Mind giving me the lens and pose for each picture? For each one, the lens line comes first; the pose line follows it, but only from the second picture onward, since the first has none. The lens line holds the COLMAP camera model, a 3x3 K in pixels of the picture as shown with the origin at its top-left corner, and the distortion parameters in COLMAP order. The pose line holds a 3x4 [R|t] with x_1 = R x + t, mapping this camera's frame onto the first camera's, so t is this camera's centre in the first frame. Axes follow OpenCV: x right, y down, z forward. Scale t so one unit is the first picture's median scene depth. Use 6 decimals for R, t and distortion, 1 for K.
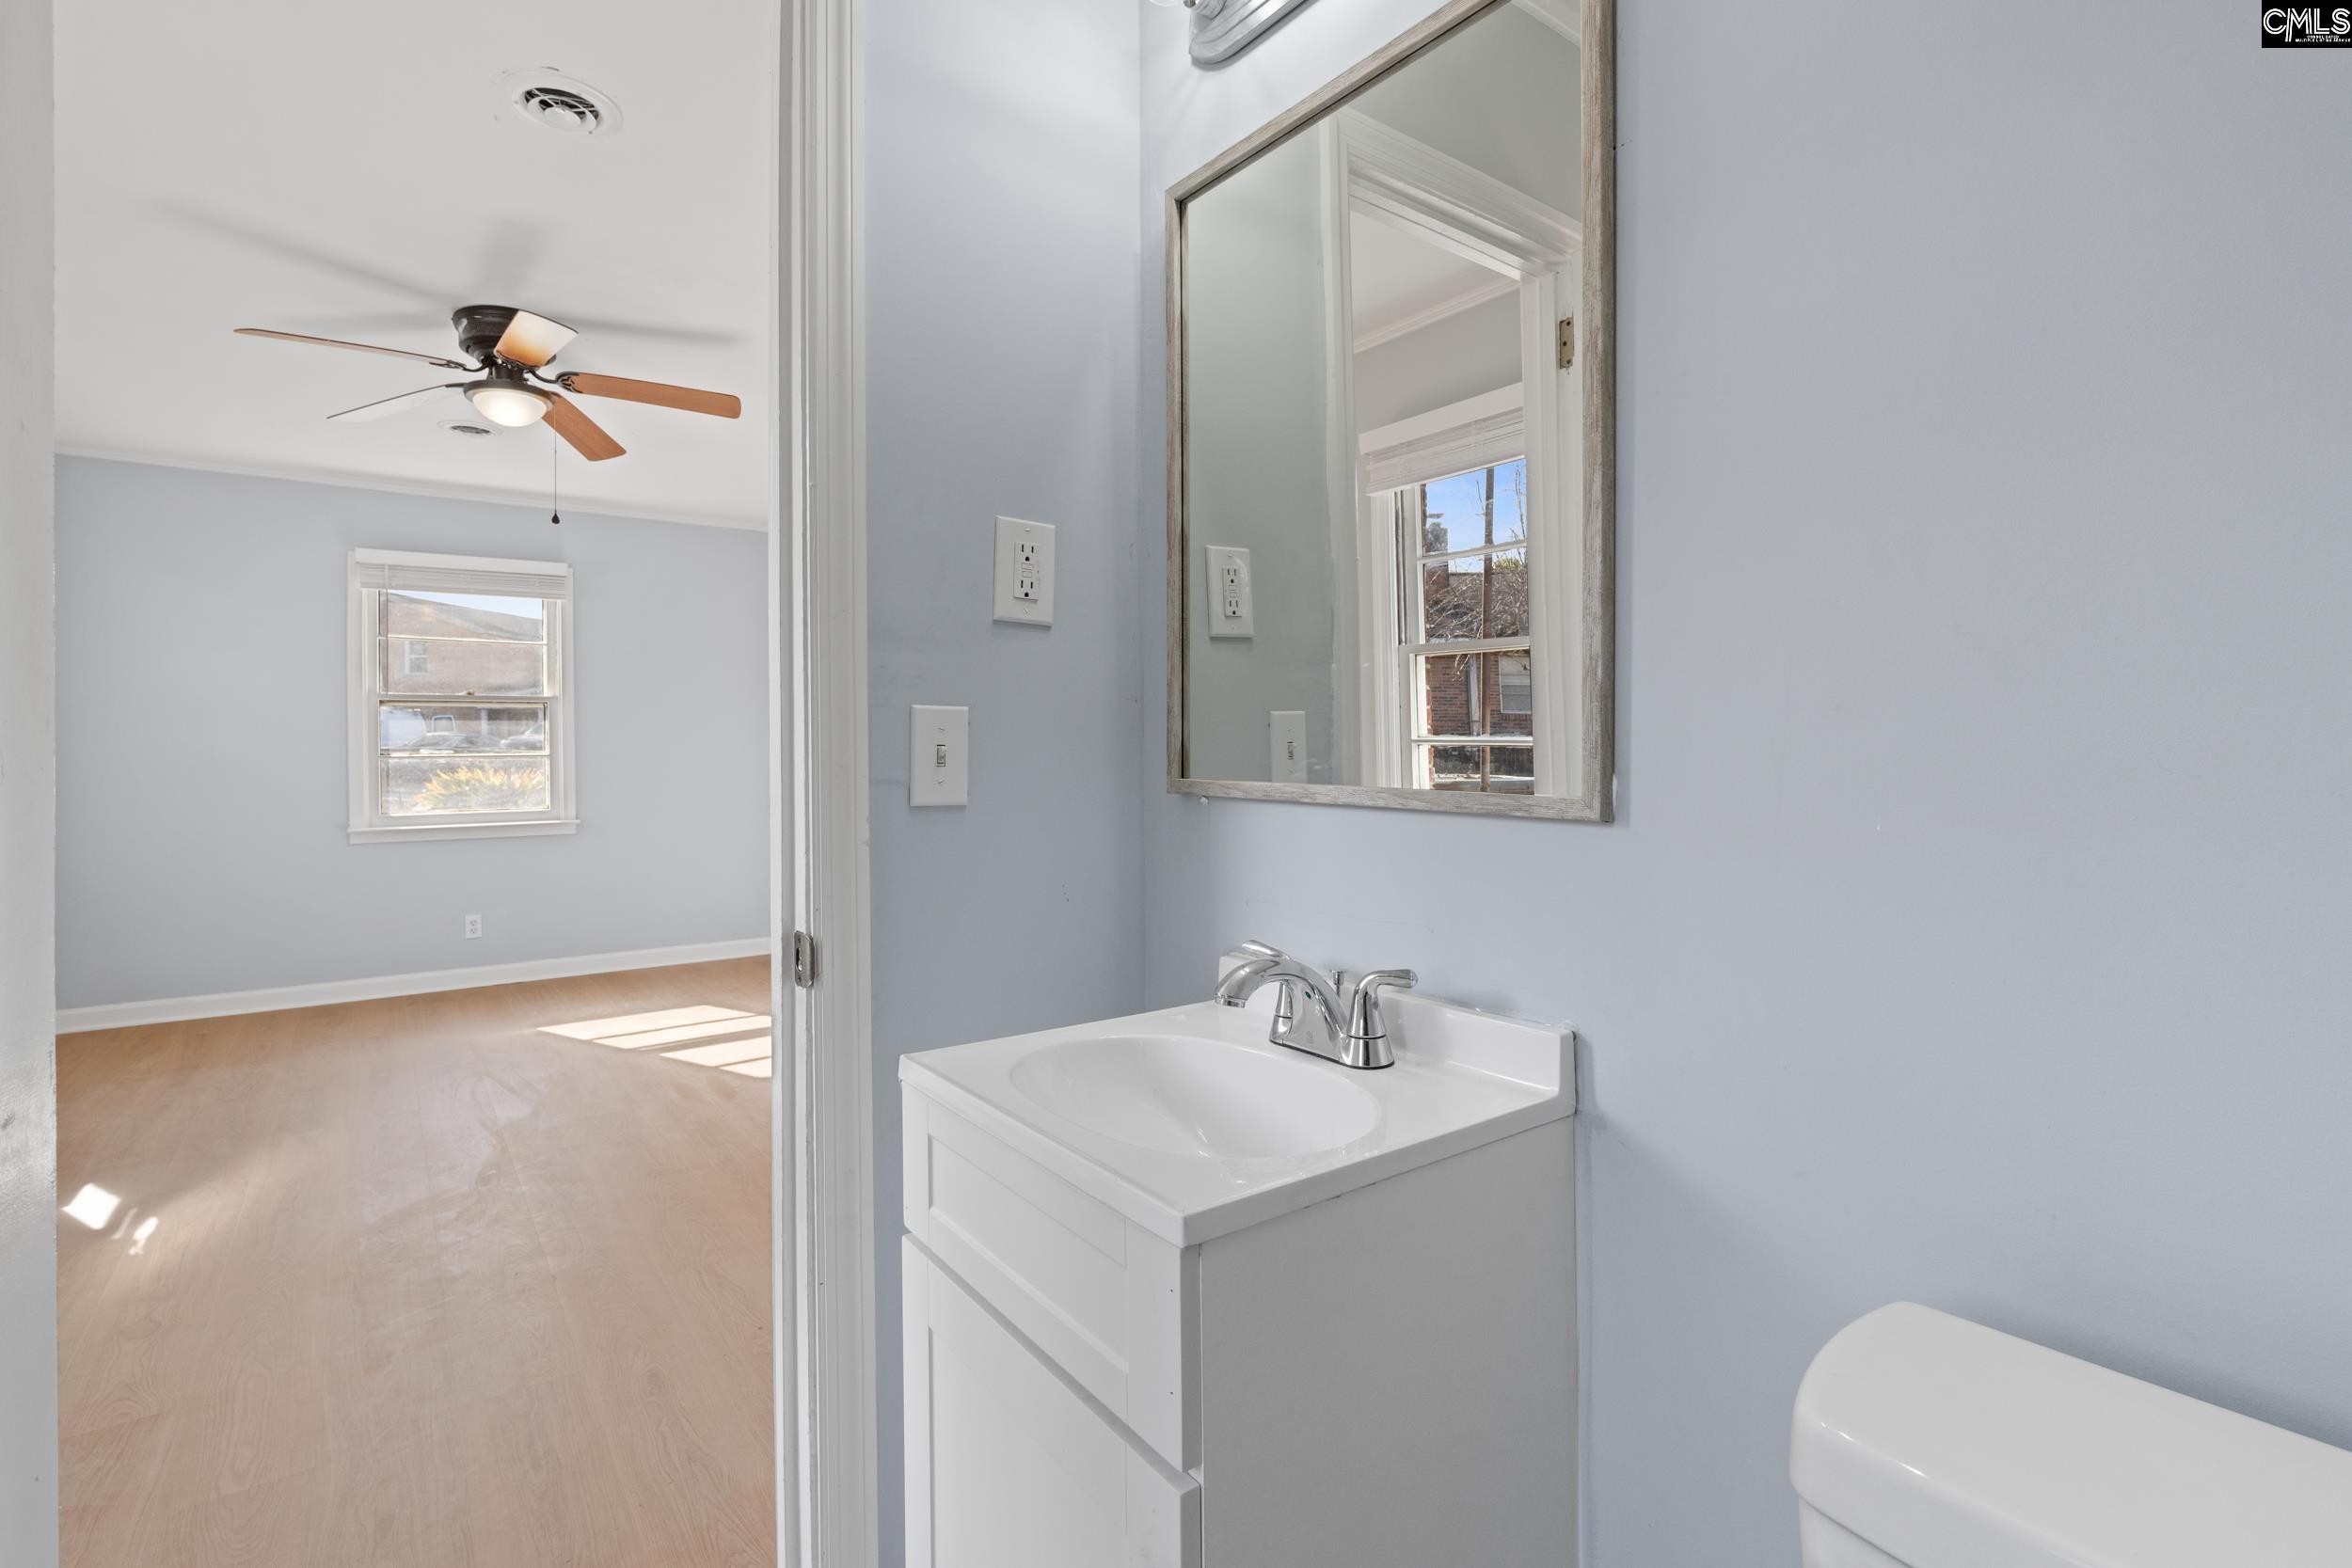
lens RADIAL K [[1097.8, 0, 1202.0], [0, 1097.8, 744.8], [0, 0, 1]] dist [-0.001576, -0.000250]
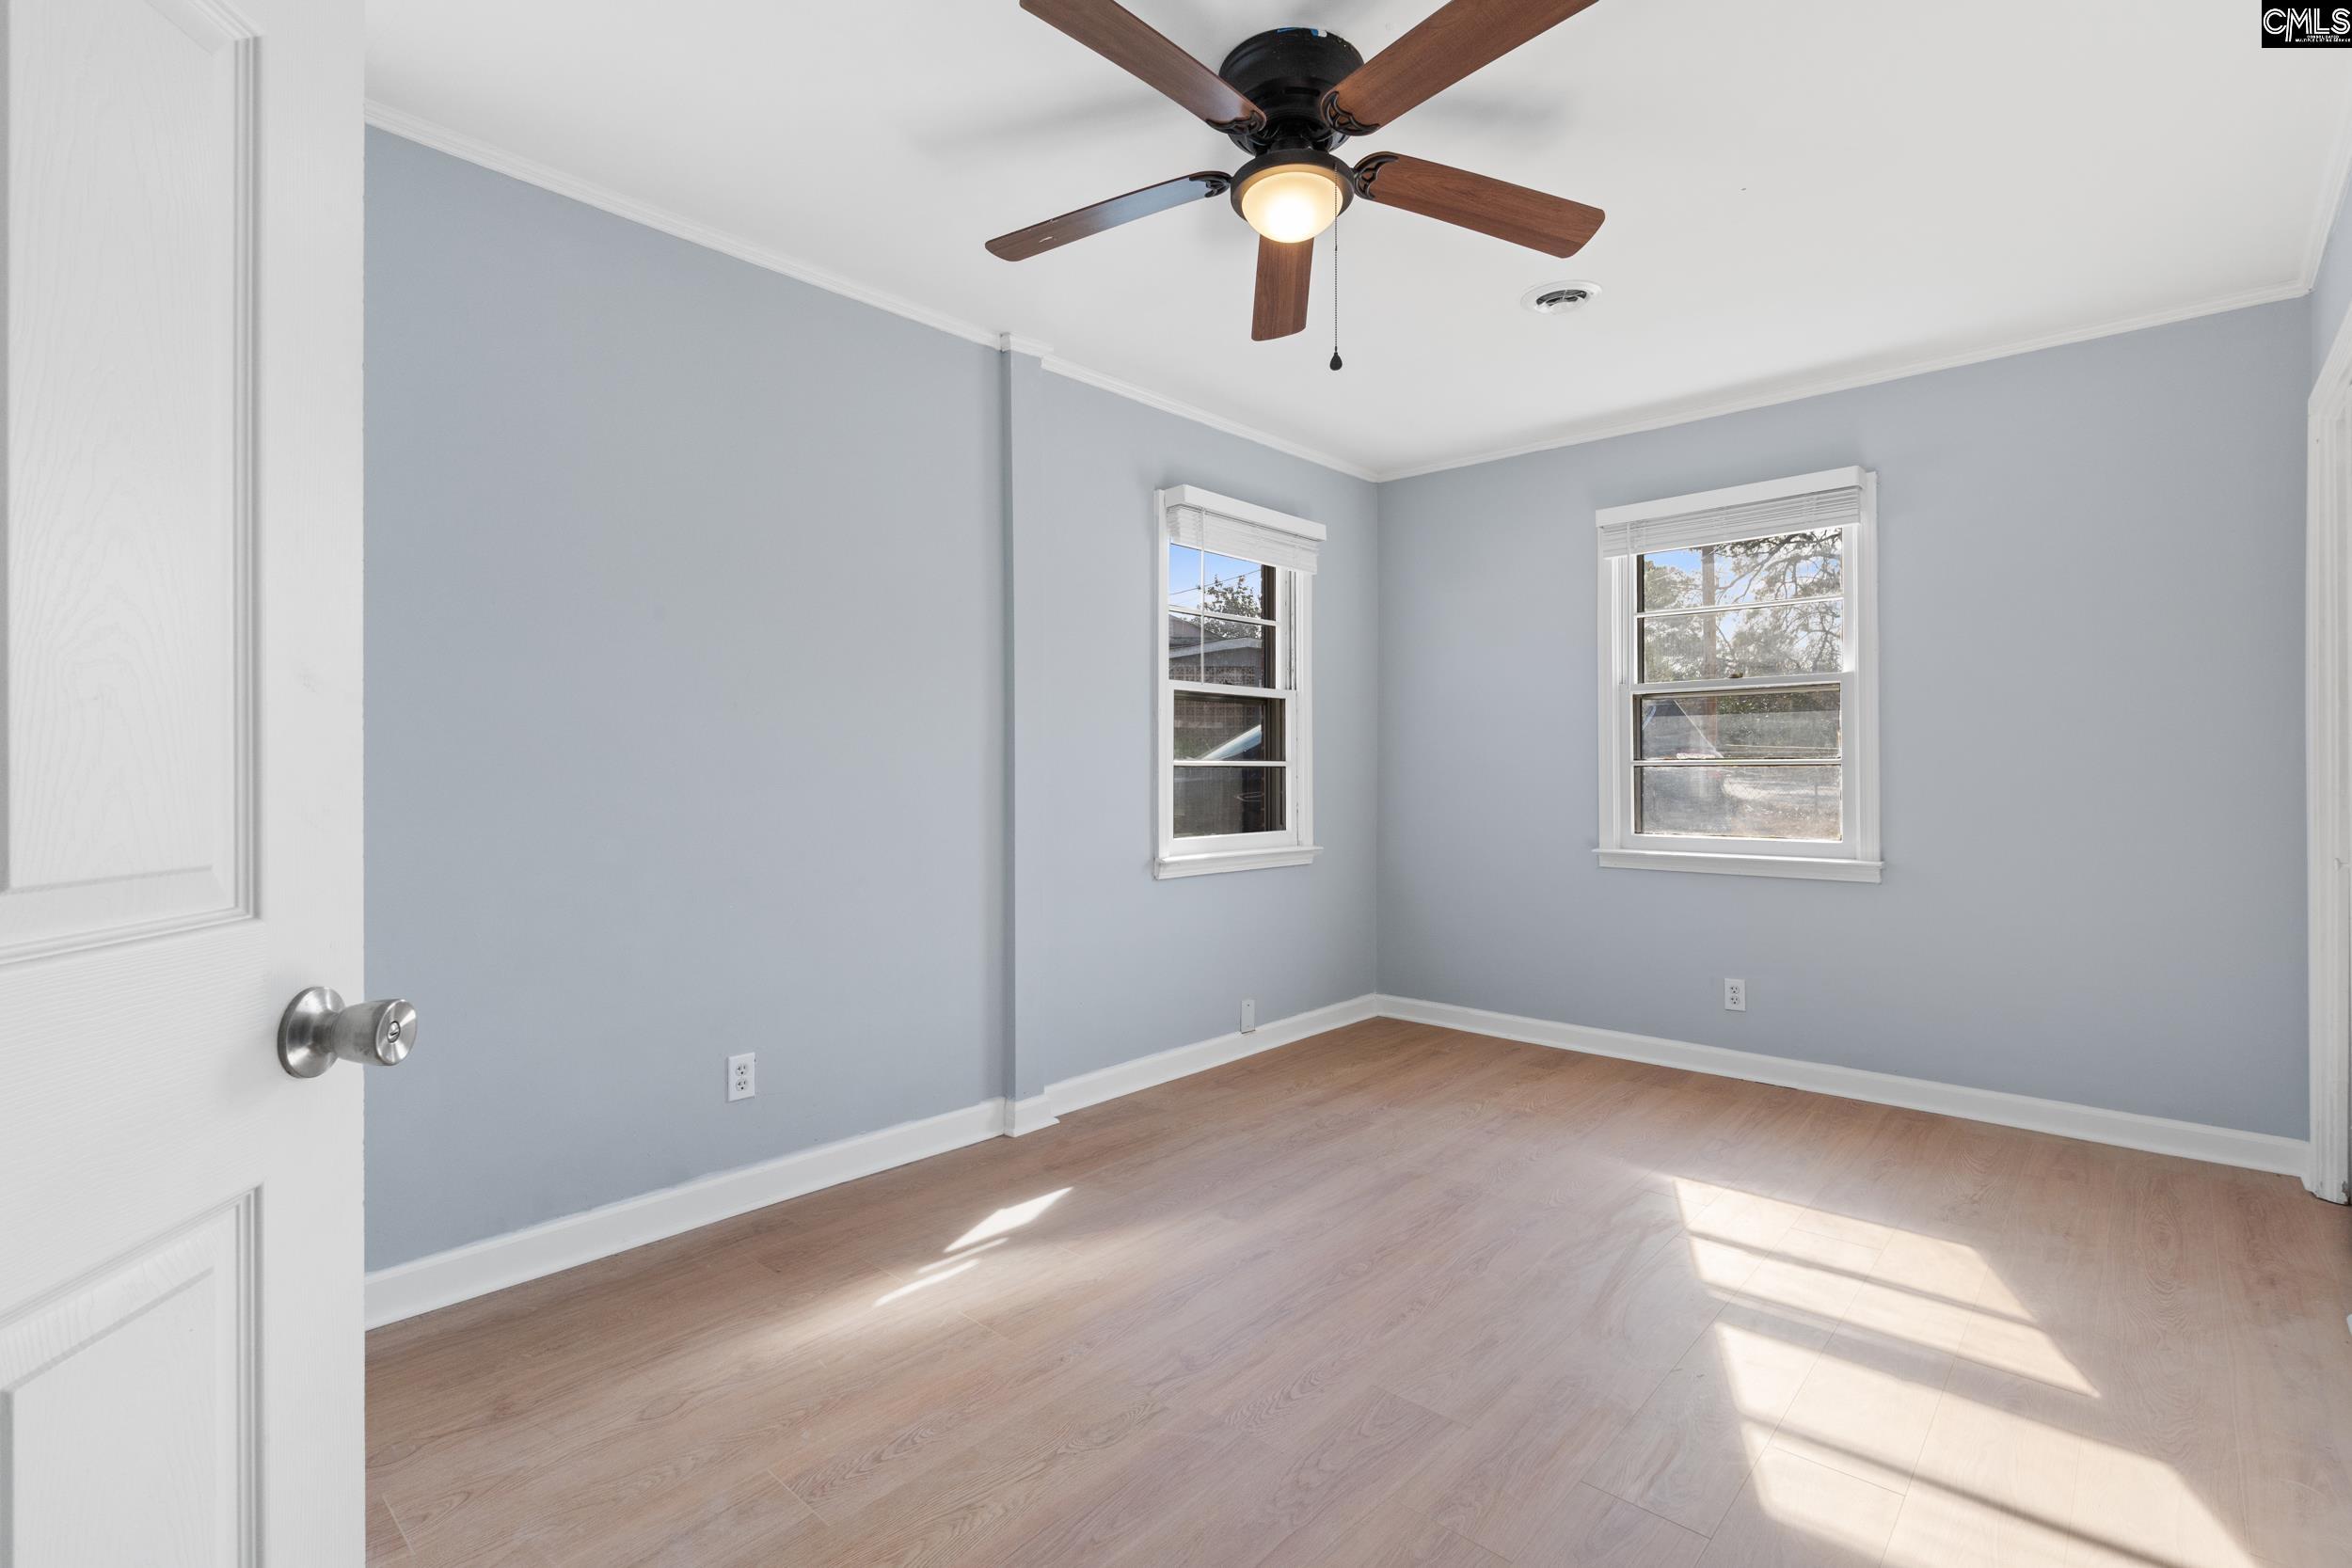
lens RADIAL K [[1083.7, 0, 1178.3], [0, 1083.7, 771.6], [0, 0, 1]] dist [-0.005335, -0.000641]
pose [[0.169283, 0.011105, -0.985505, -0.023910], [0.008661, 0.999881, 0.012755, 0.006140], [0.985529, -0.010695, 0.169167, 0.740936]]
